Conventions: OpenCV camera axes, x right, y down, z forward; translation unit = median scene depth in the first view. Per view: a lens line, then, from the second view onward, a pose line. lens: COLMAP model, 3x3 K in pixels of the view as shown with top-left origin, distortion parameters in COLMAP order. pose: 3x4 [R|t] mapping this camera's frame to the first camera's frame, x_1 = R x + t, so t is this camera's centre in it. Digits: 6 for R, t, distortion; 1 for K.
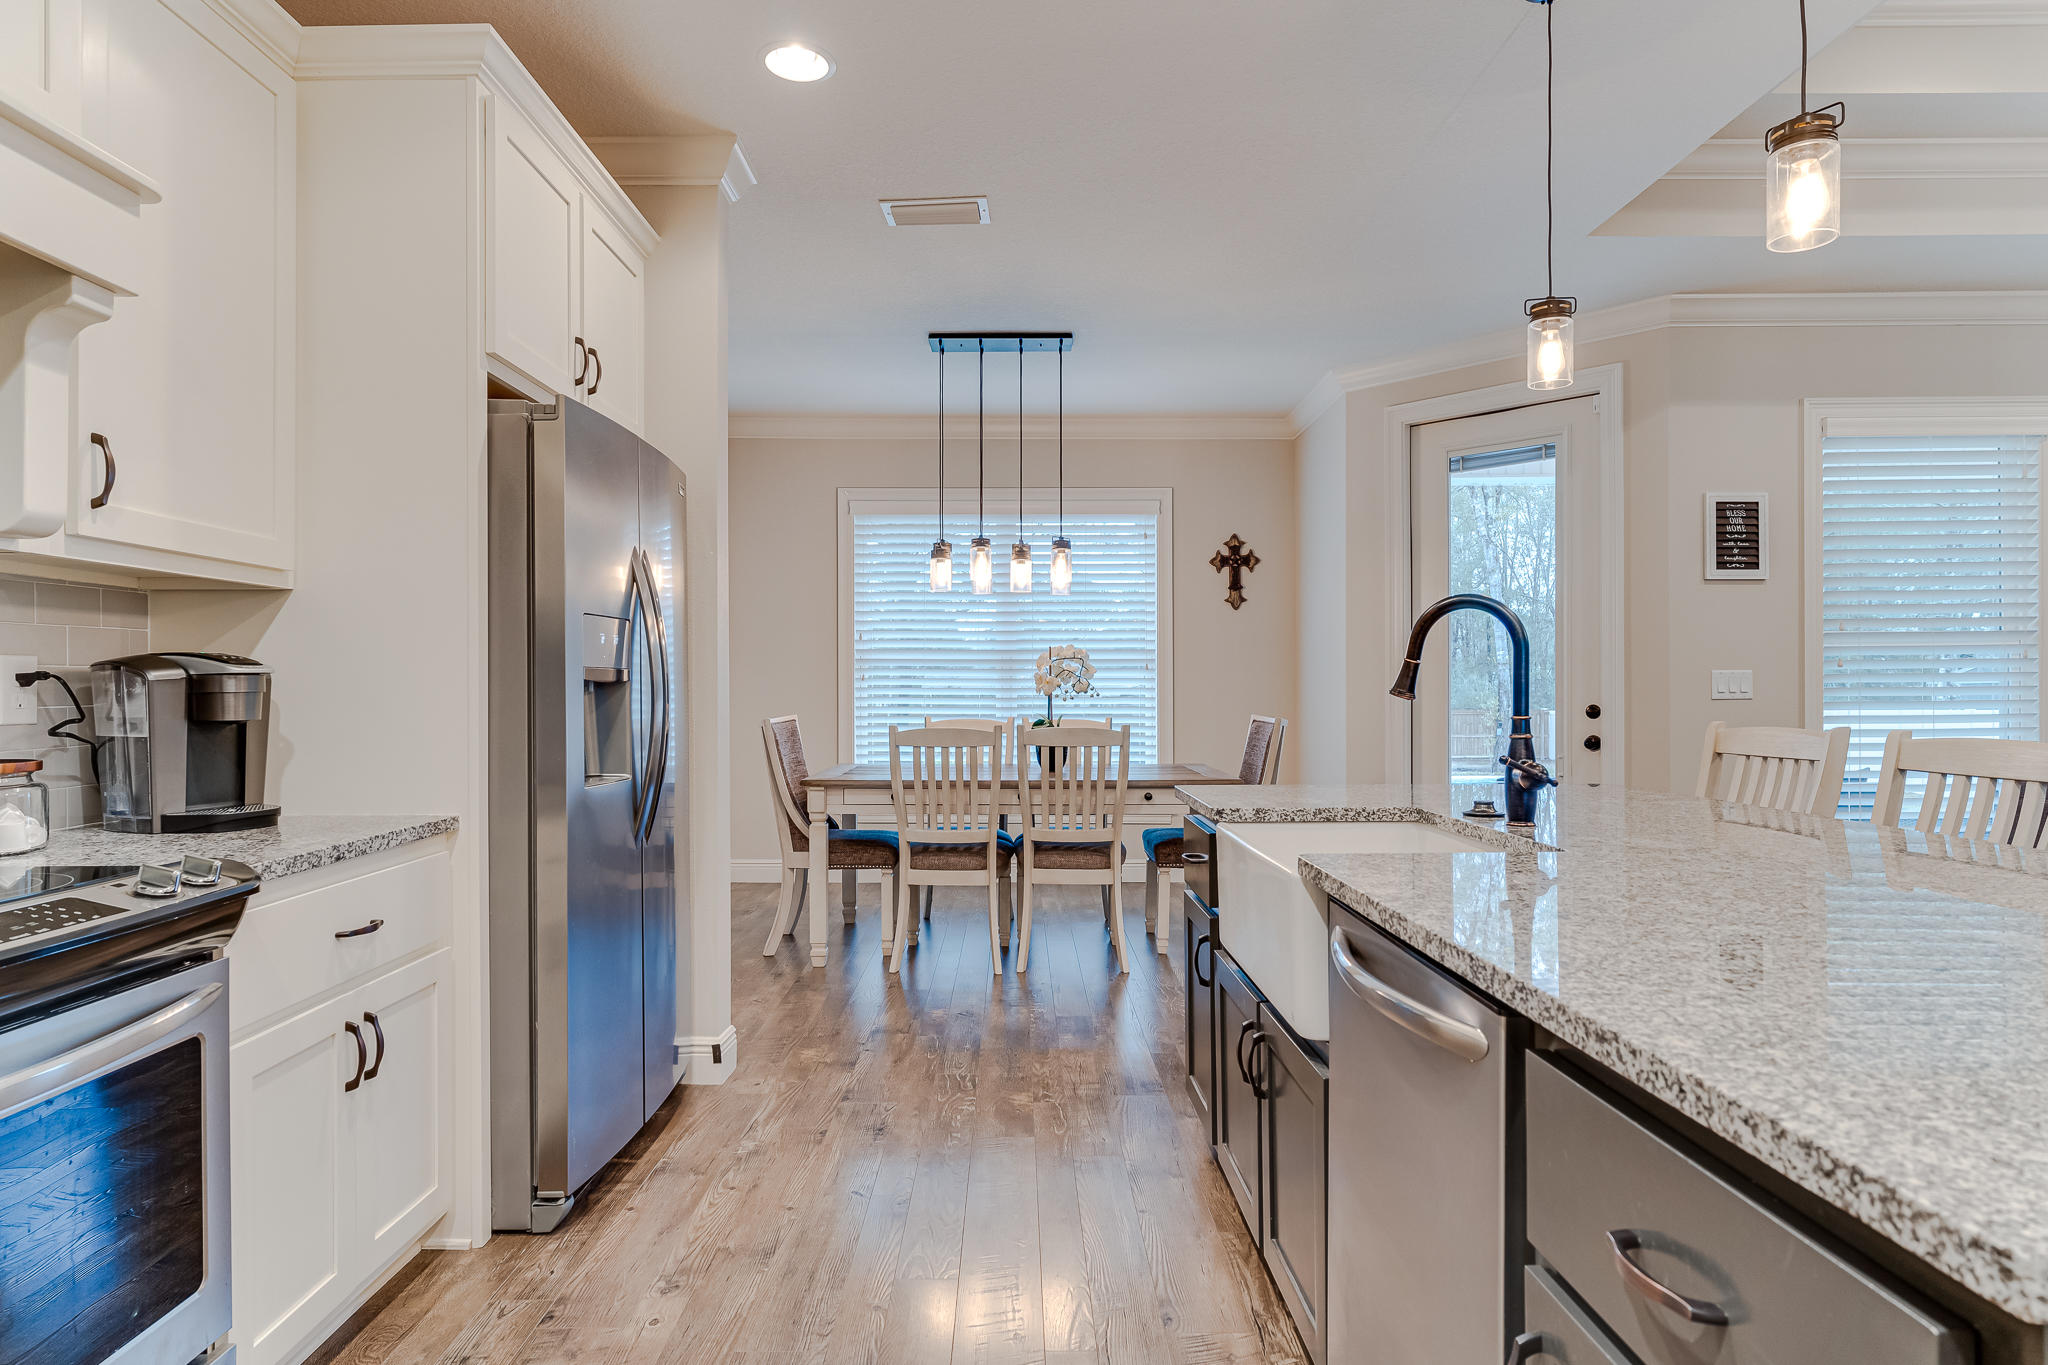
lens RADIAL K [[1149.6, 0, 1021.5], [0, 1149.6, 684.7], [0, 0, 1]] dist [0.004244, 0.001325]
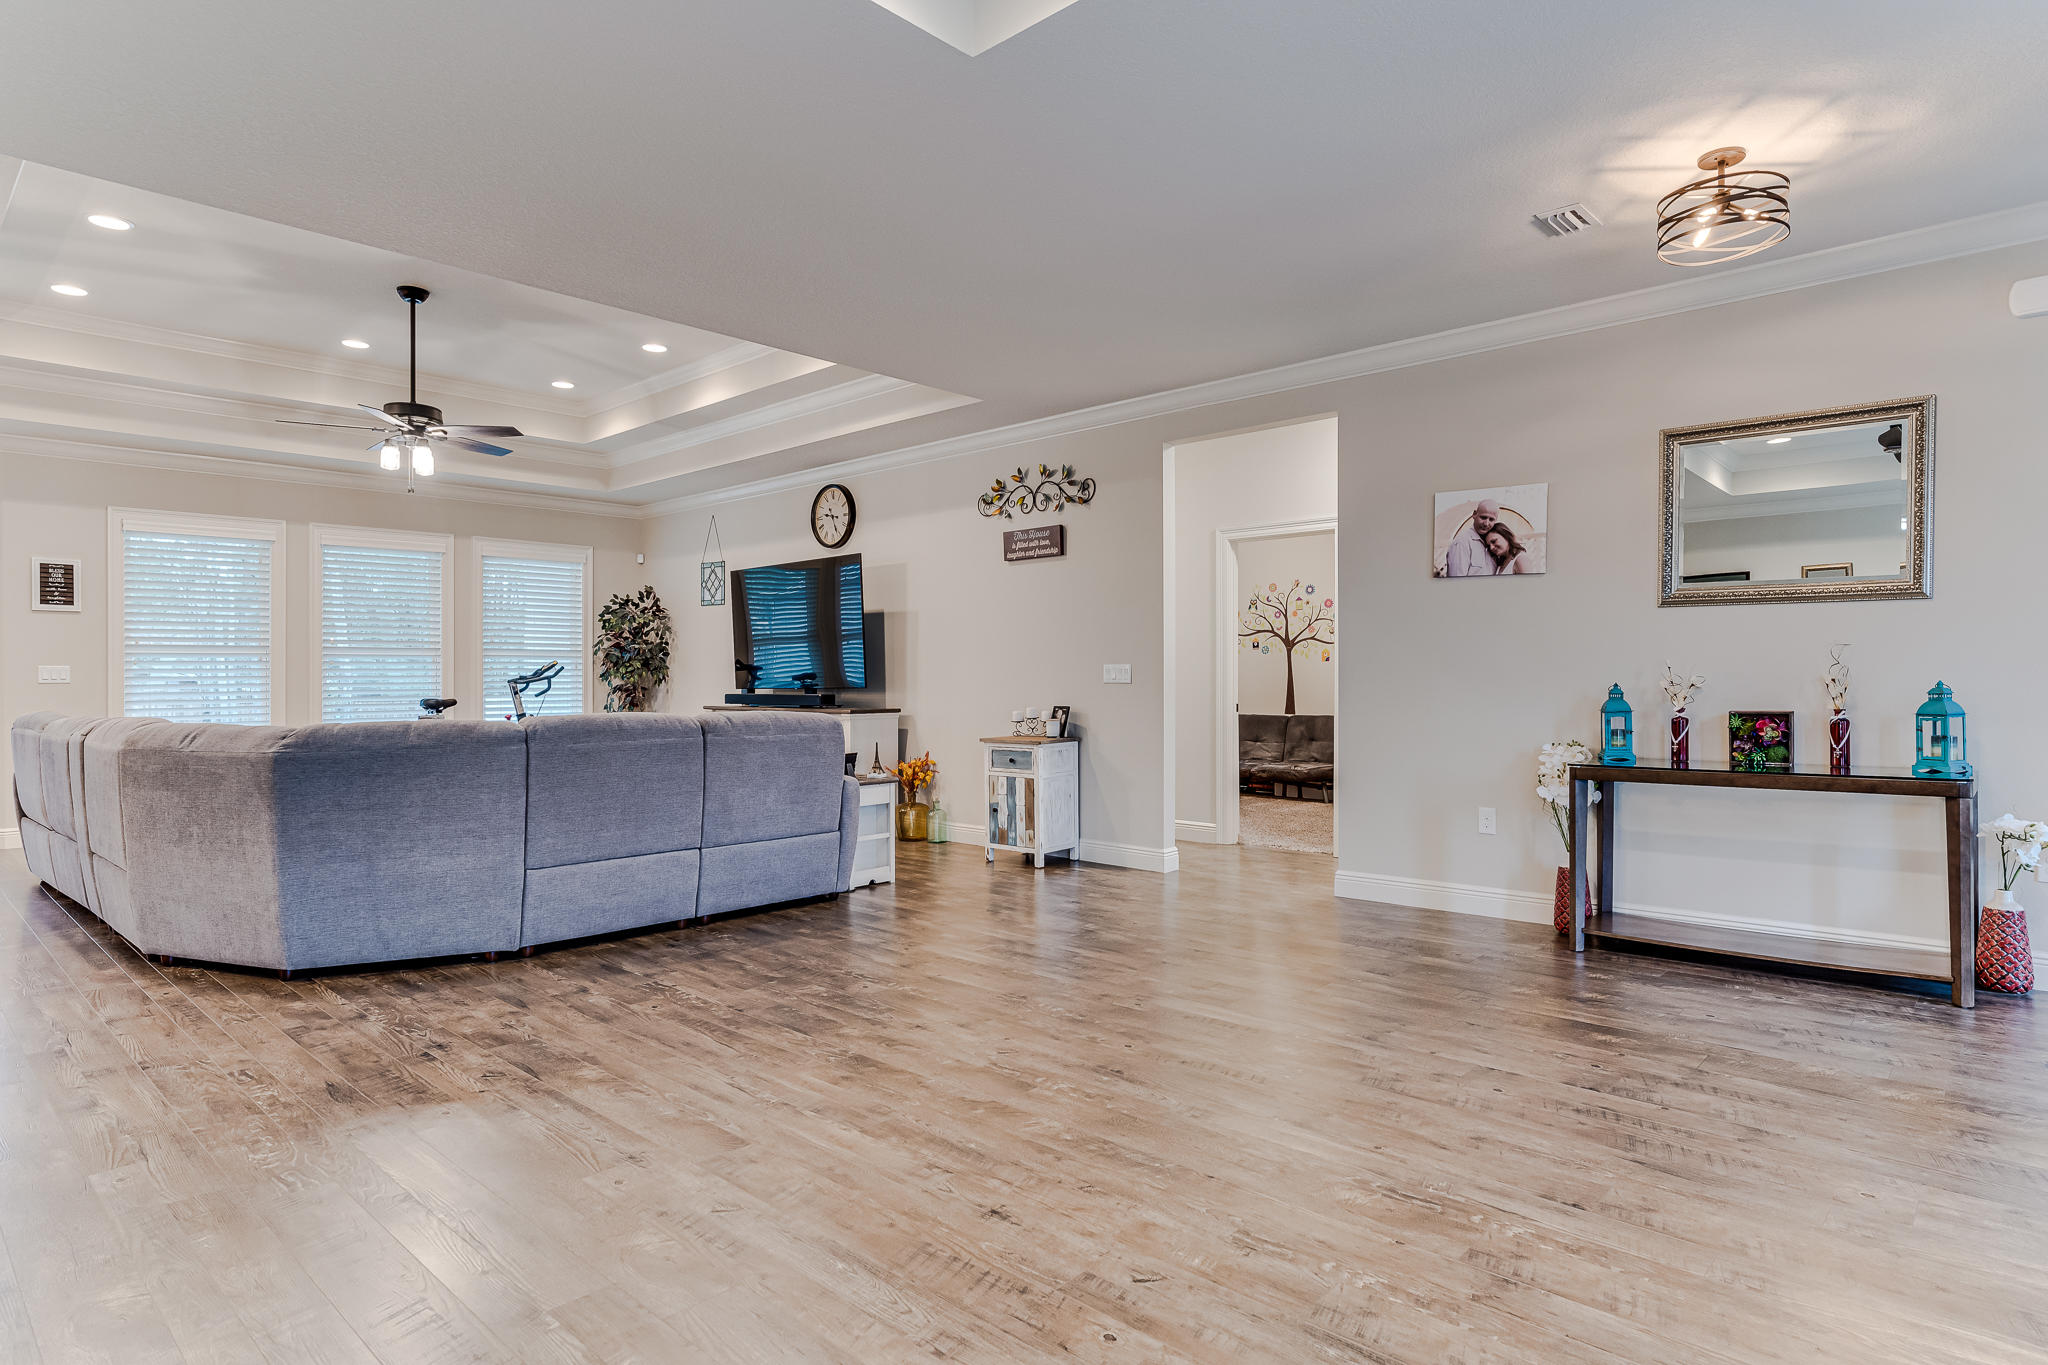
lens RADIAL K [[1149.6, 0, 997.9], [0, 1149.6, 667.2], [0, 0, 1]] dist [0.004244, 0.001325]
pose [[0.686857, 0.007979, 0.726749, 0.343597], [-0.004701, 0.999968, -0.006535, -0.005048], [-0.726777, 0.001072, 0.686872, -1.139918]]
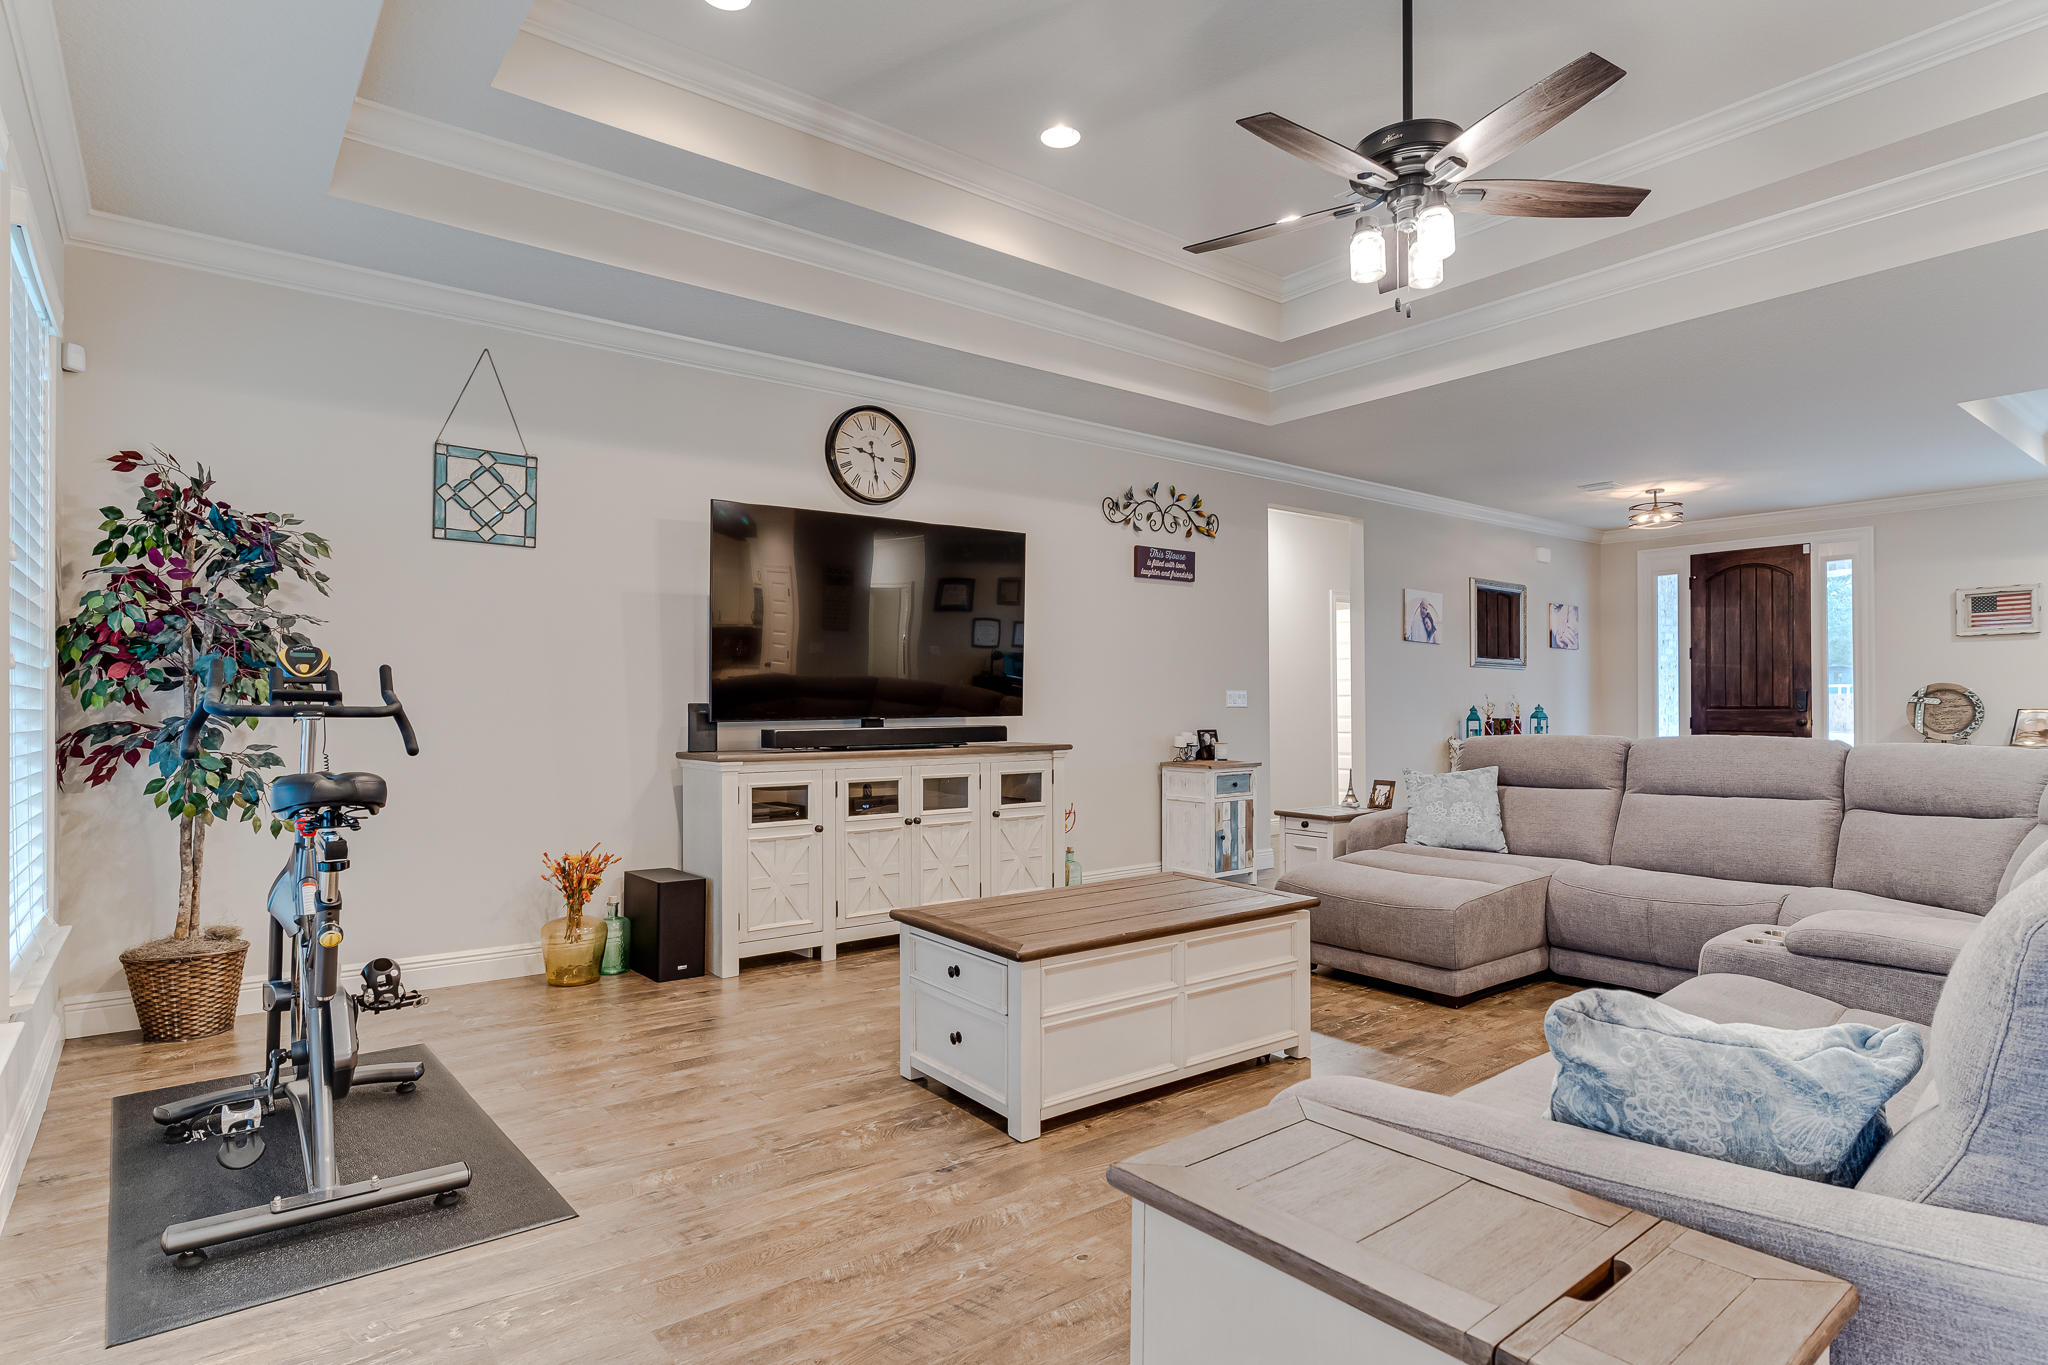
lens RADIAL K [[1057.6, 0, 1026.0], [0, 1057.6, 698.2], [0, 0, 1]] dist [-0.005252, -0.000760]
pose [[-0.622397, 0.007590, 0.782665, 0.532792], [-0.002736, 0.999926, -0.011874, 0.010893], [-0.782697, -0.009532, -0.622330, 0.912296]]
